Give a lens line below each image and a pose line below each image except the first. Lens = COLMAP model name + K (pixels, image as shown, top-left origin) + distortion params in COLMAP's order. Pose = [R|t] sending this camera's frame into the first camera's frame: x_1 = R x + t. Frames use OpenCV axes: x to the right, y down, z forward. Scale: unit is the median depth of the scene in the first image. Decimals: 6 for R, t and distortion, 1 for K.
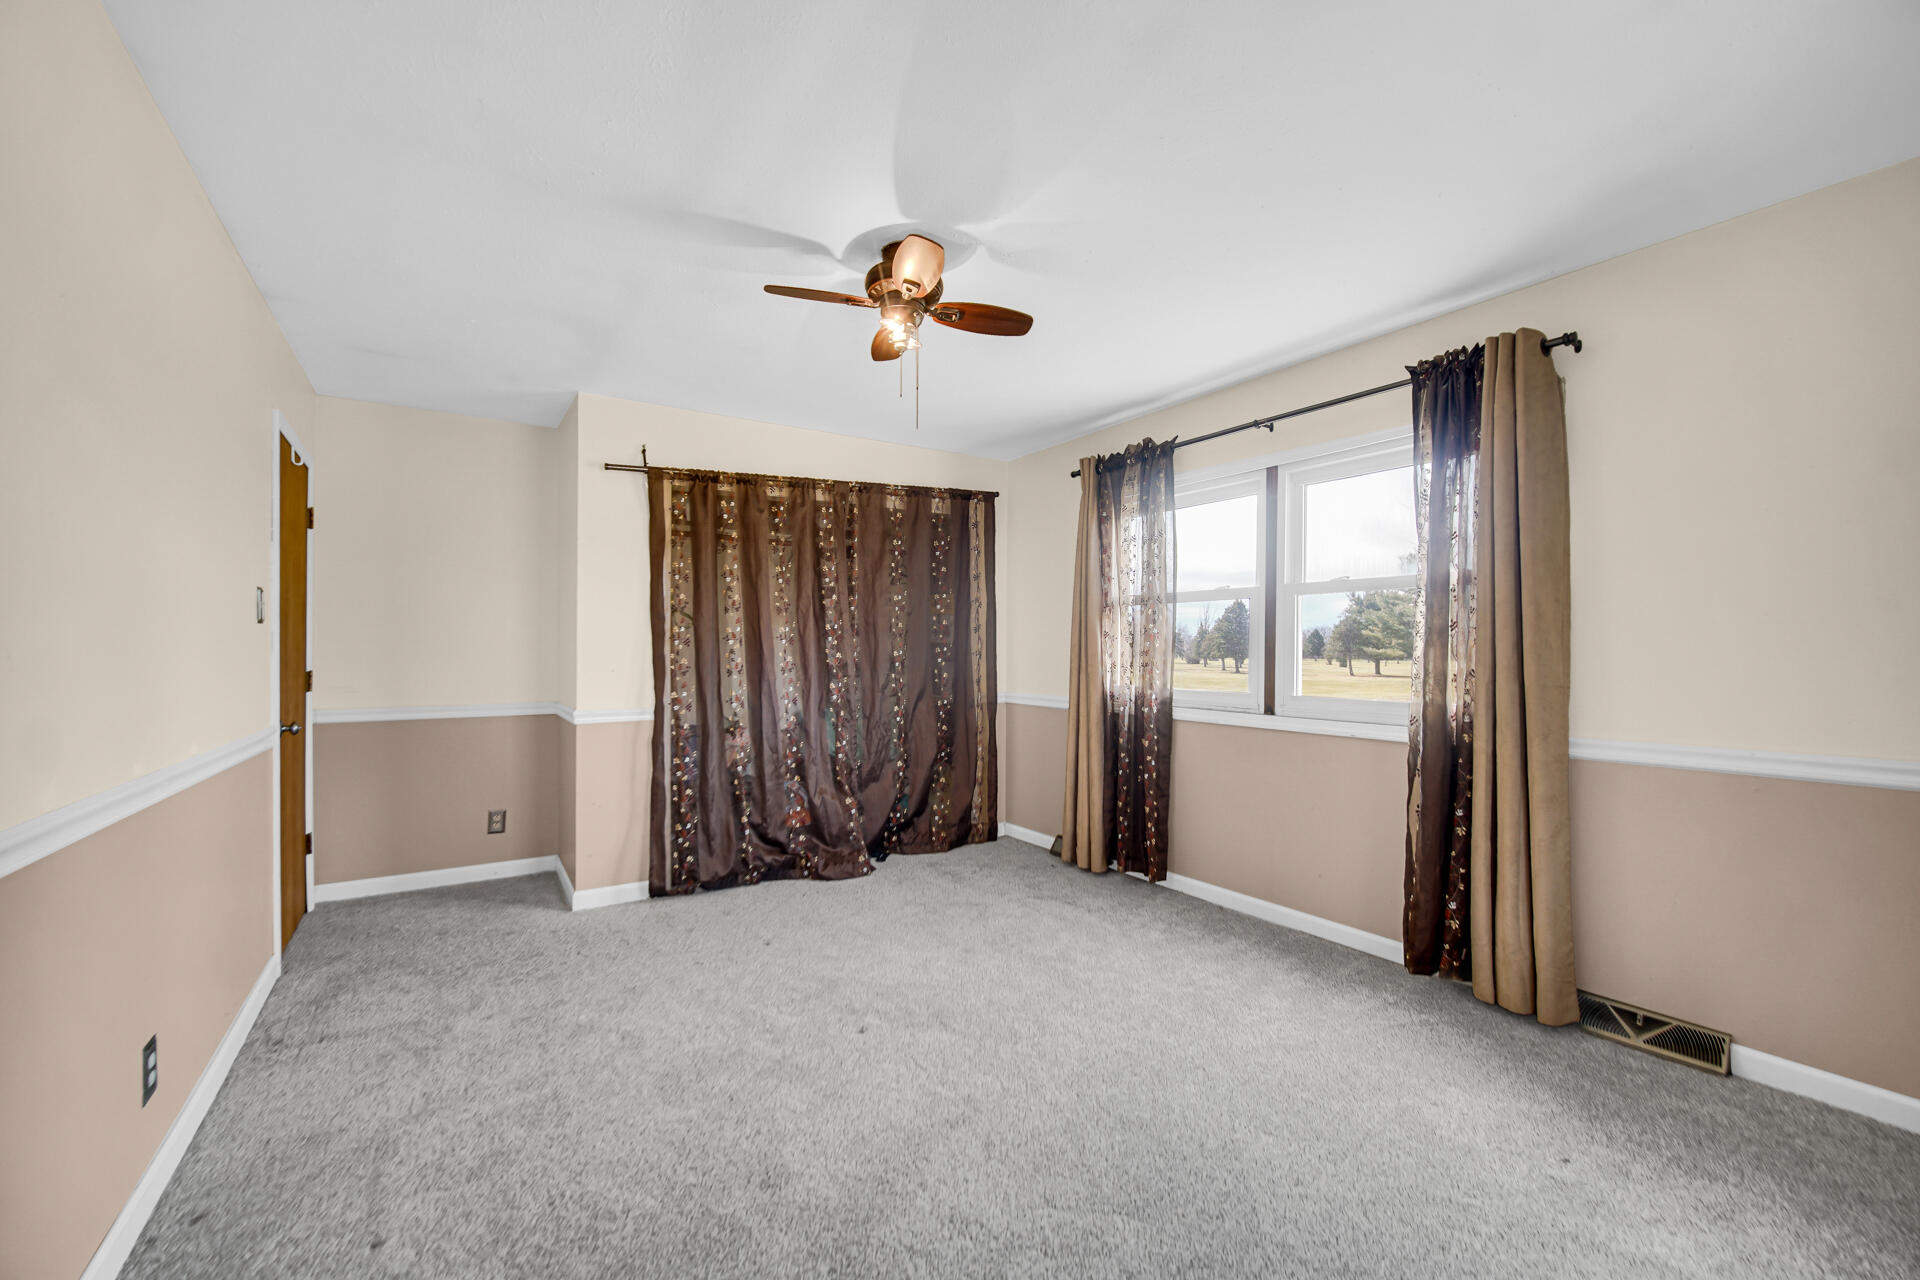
lens RADIAL K [[788.8, 0, 962.1], [0, 788.8, 658.9], [0, 0, 1]] dist [0.001888, 0.000185]
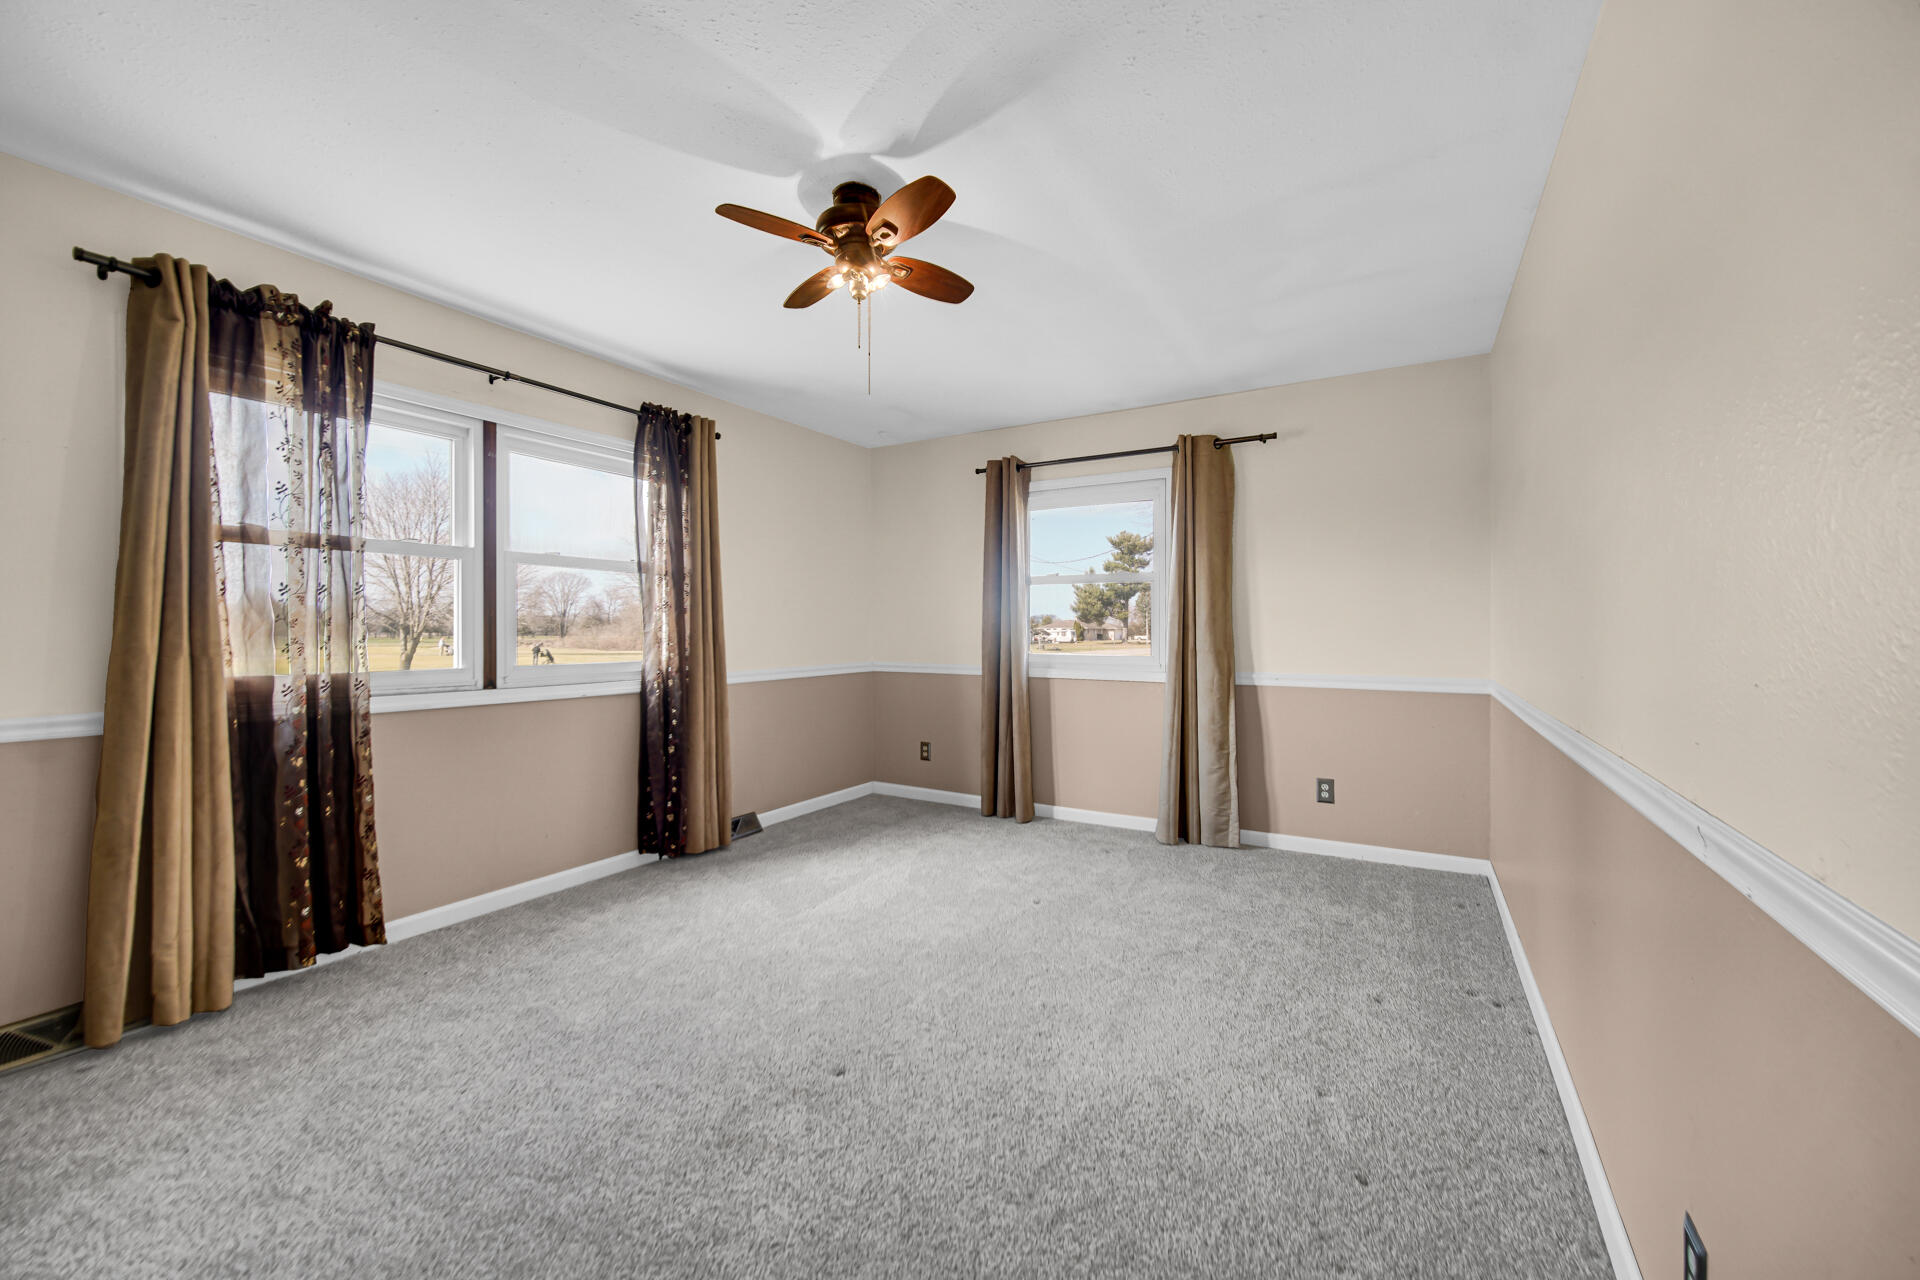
lens RADIAL K [[775.4, 0, 960.0], [0, 775.4, 640.0], [0, 0, 1]] dist [0.000198, -0.000010]
pose [[-0.453925, -0.005184, 0.891025, -0.678901], [0.018370, 0.999716, 0.015175, 0.009974], [-0.890850, 0.023256, -0.453701, 0.935722]]
